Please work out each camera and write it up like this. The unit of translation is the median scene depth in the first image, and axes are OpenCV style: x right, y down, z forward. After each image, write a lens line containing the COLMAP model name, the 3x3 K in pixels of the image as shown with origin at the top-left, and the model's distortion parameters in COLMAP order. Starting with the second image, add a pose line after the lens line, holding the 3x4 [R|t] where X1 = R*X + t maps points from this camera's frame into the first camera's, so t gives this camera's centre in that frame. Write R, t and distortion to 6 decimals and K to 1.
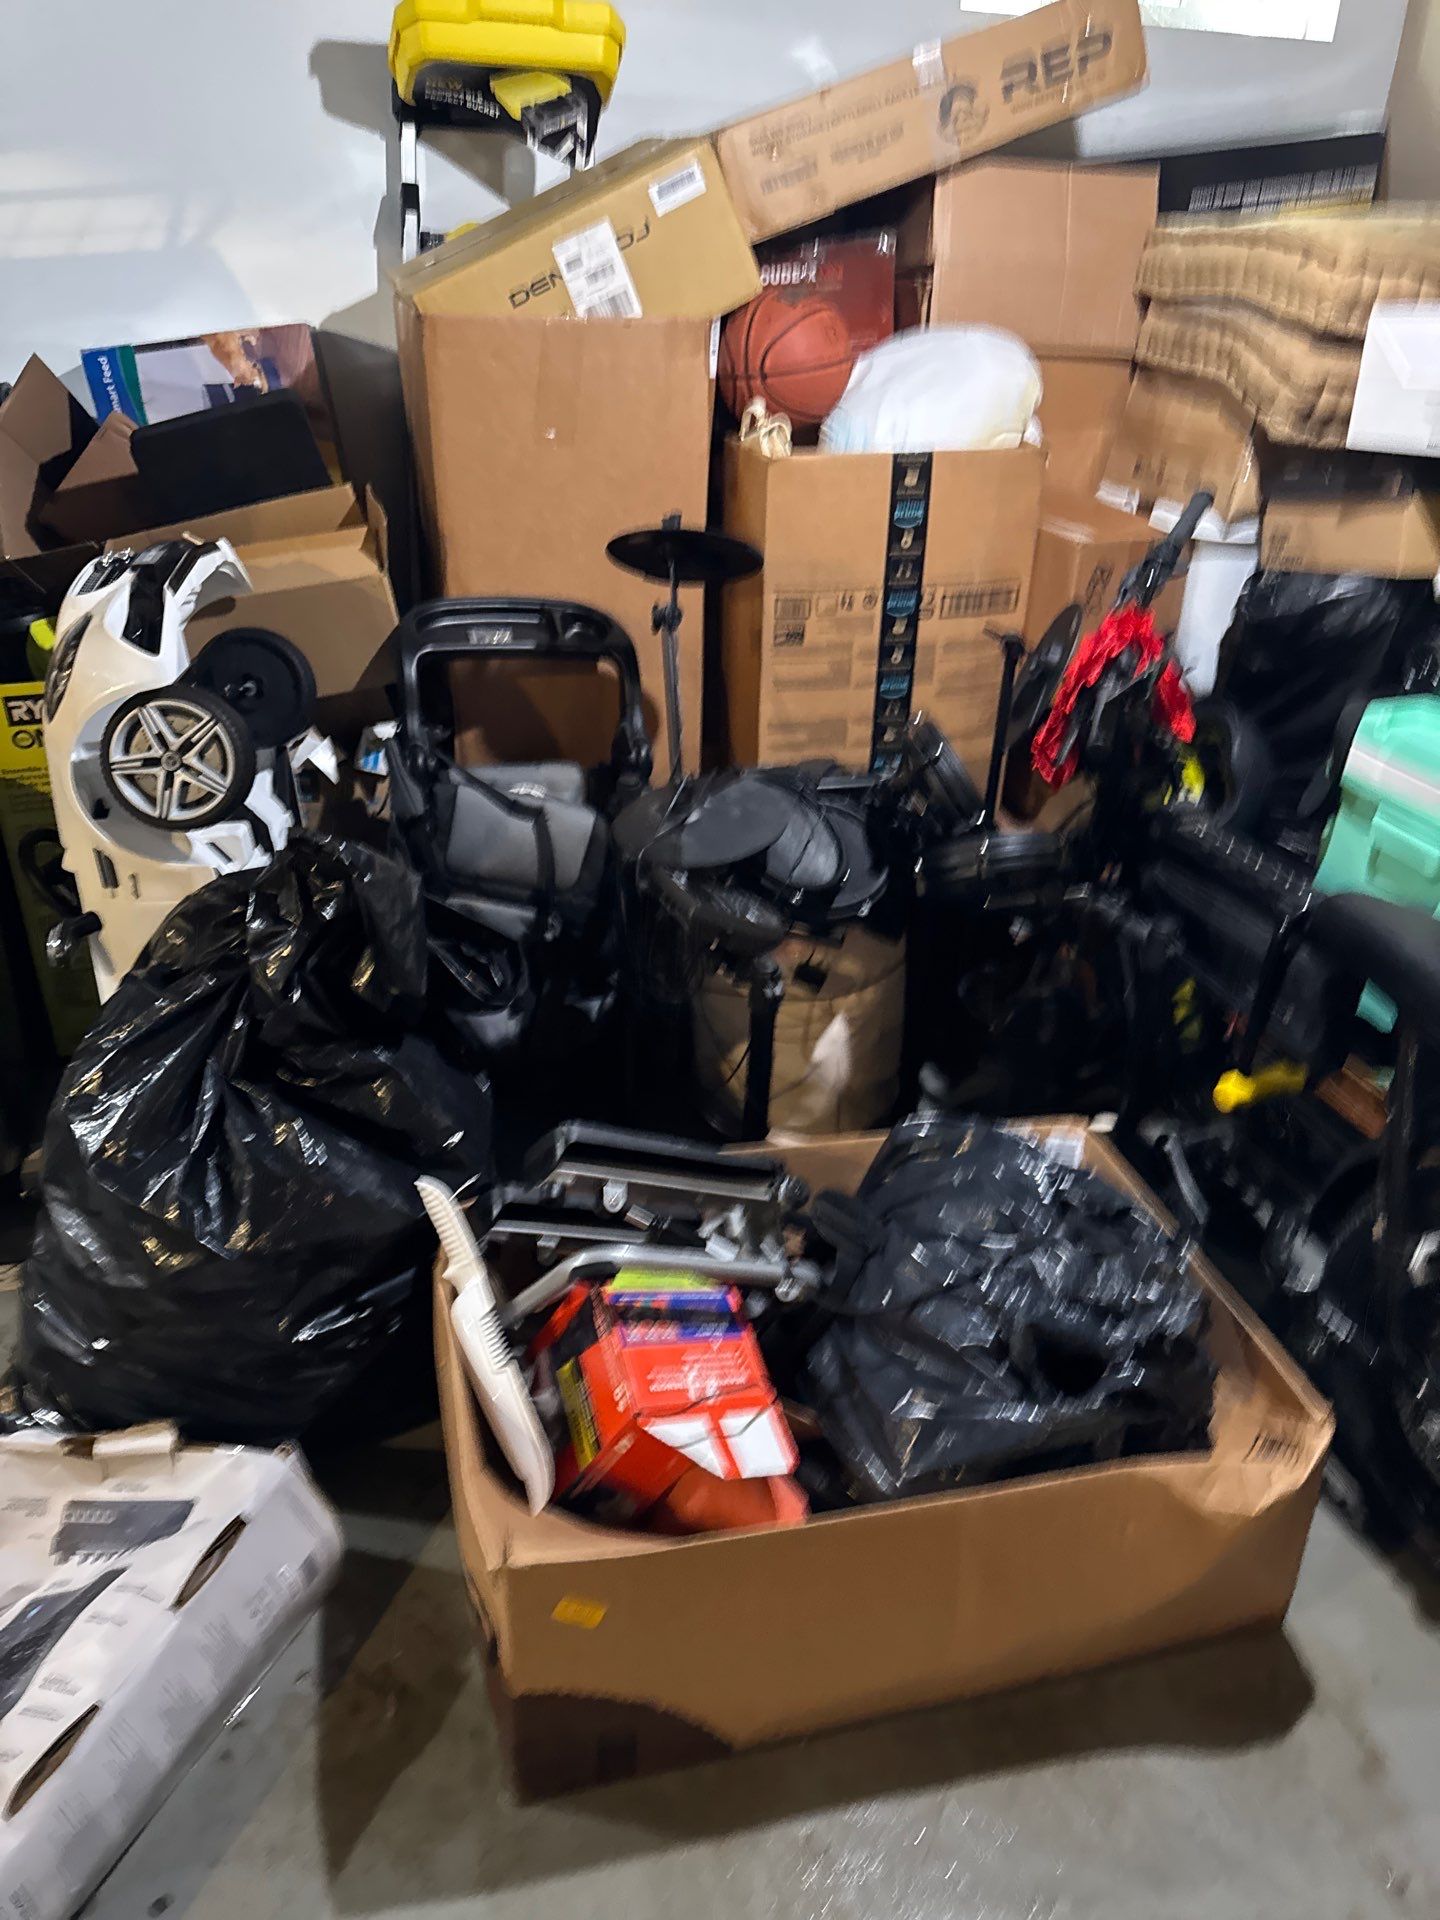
lens RADIAL K [[1368.7, 0, 720.0], [0, 1368.7, 960.0], [0, 0, 1]] dist [0.054714, -0.074182]
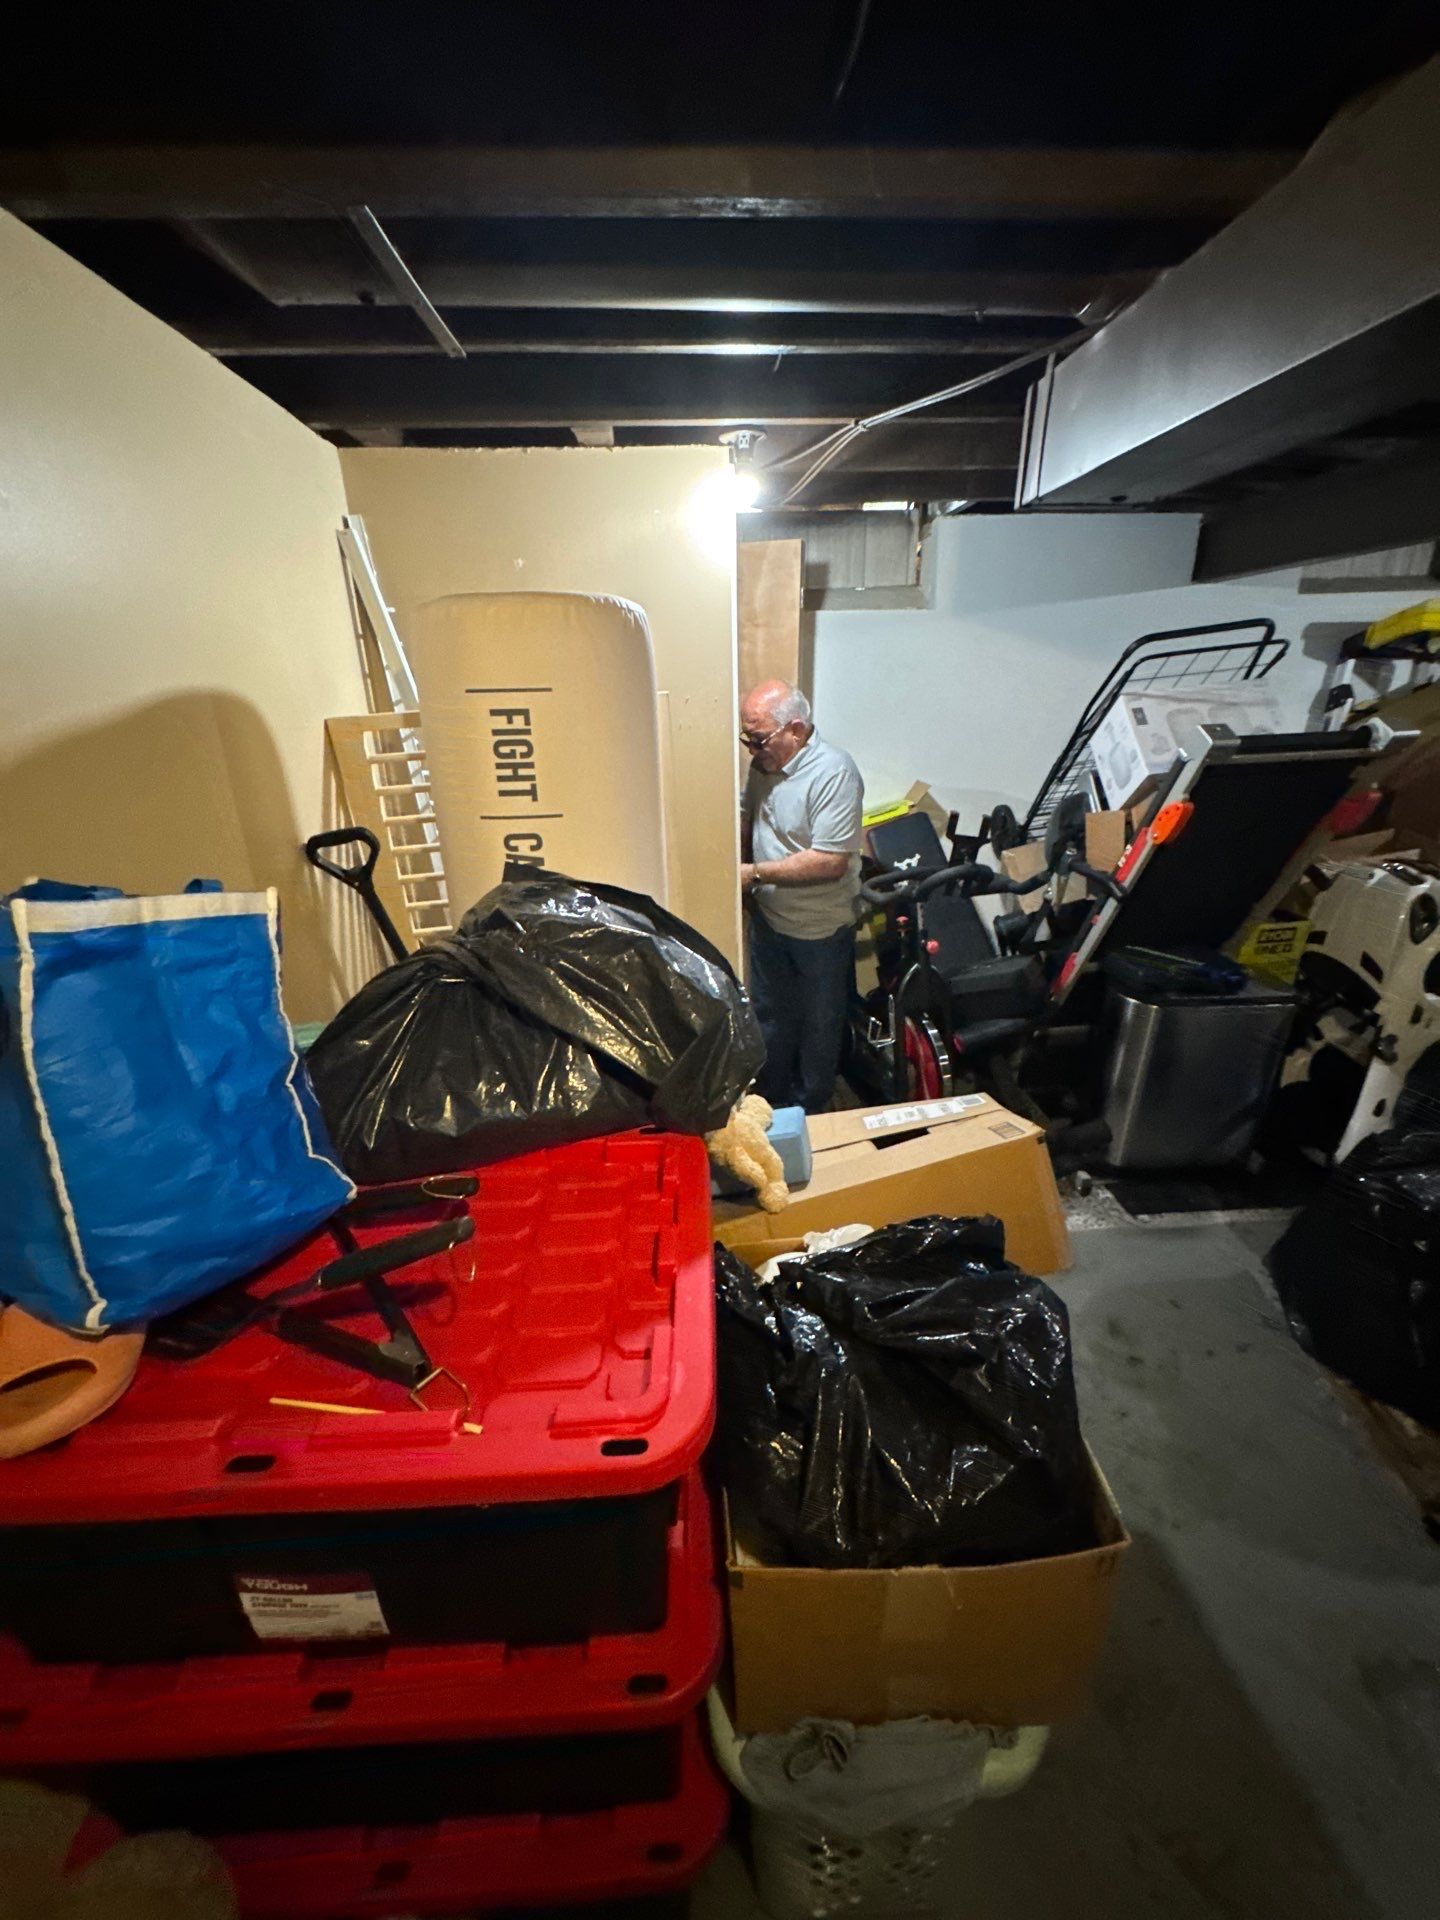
lens RADIAL K [[792.2, 0, 722.4], [0, 792.2, 965.1], [0, 0, 1]] dist [0.015793, -0.000016]
pose [[0.981626, 0.027698, -0.188792, -1.104759], [-0.051634, 0.991053, -0.123077, 0.058603], [0.183694, 0.130564, 0.974274, -0.345403]]
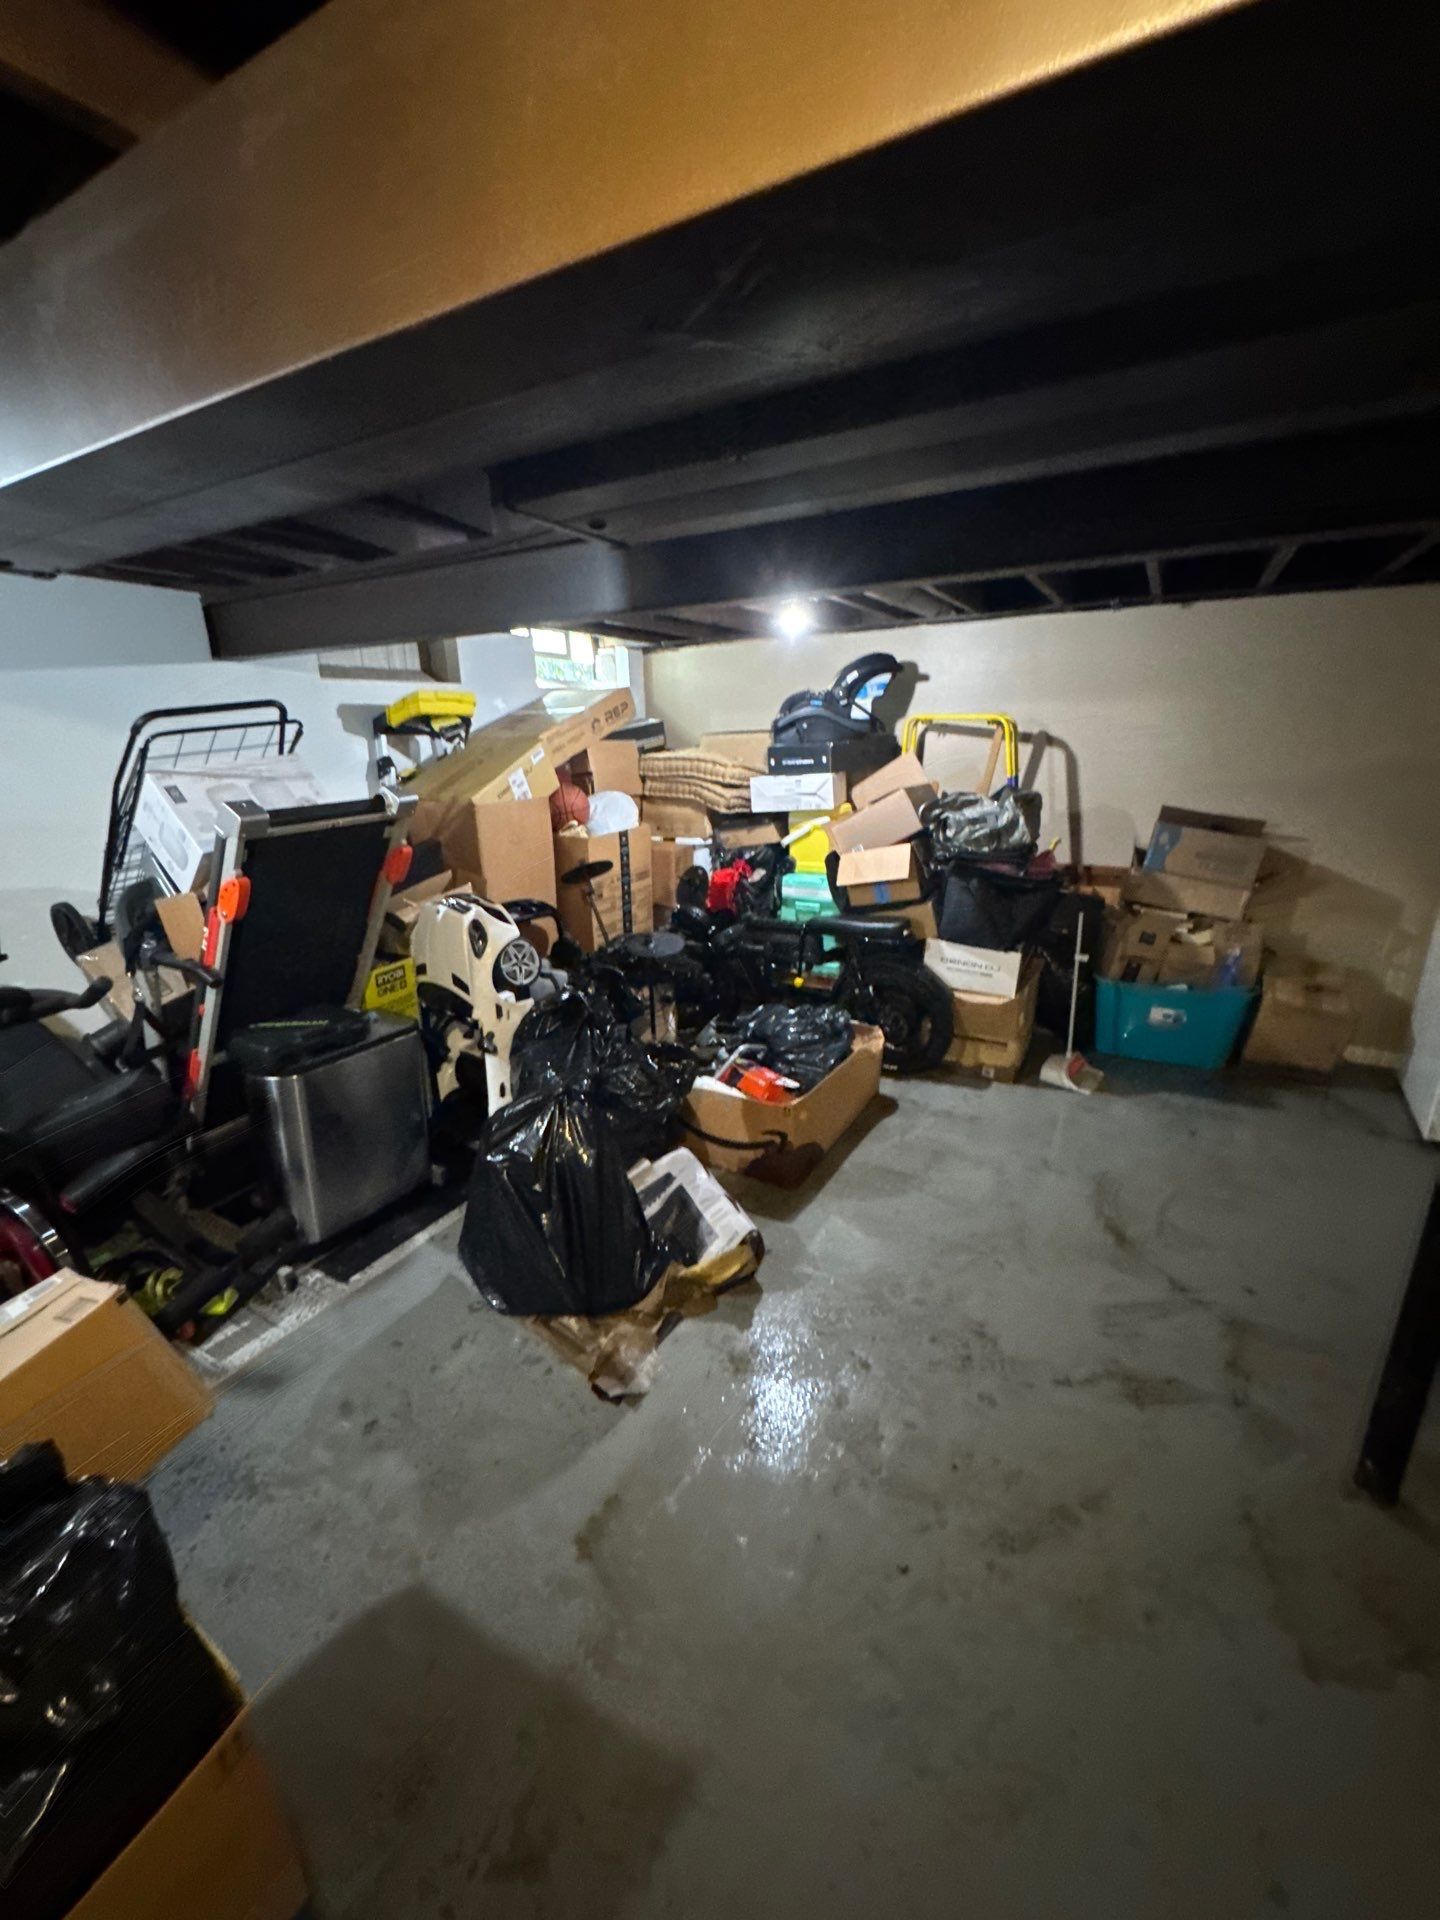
lens RADIAL K [[792.2, 0, 722.4], [0, 792.2, 965.1], [0, 0, 1]] dist [0.015793, -0.000016]
pose [[0.697197, -0.238402, 0.676078, -1.037056], [0.358910, 0.932458, -0.041313, 0.061718], [-0.620565, 0.271454, 0.735671, -0.362732]]
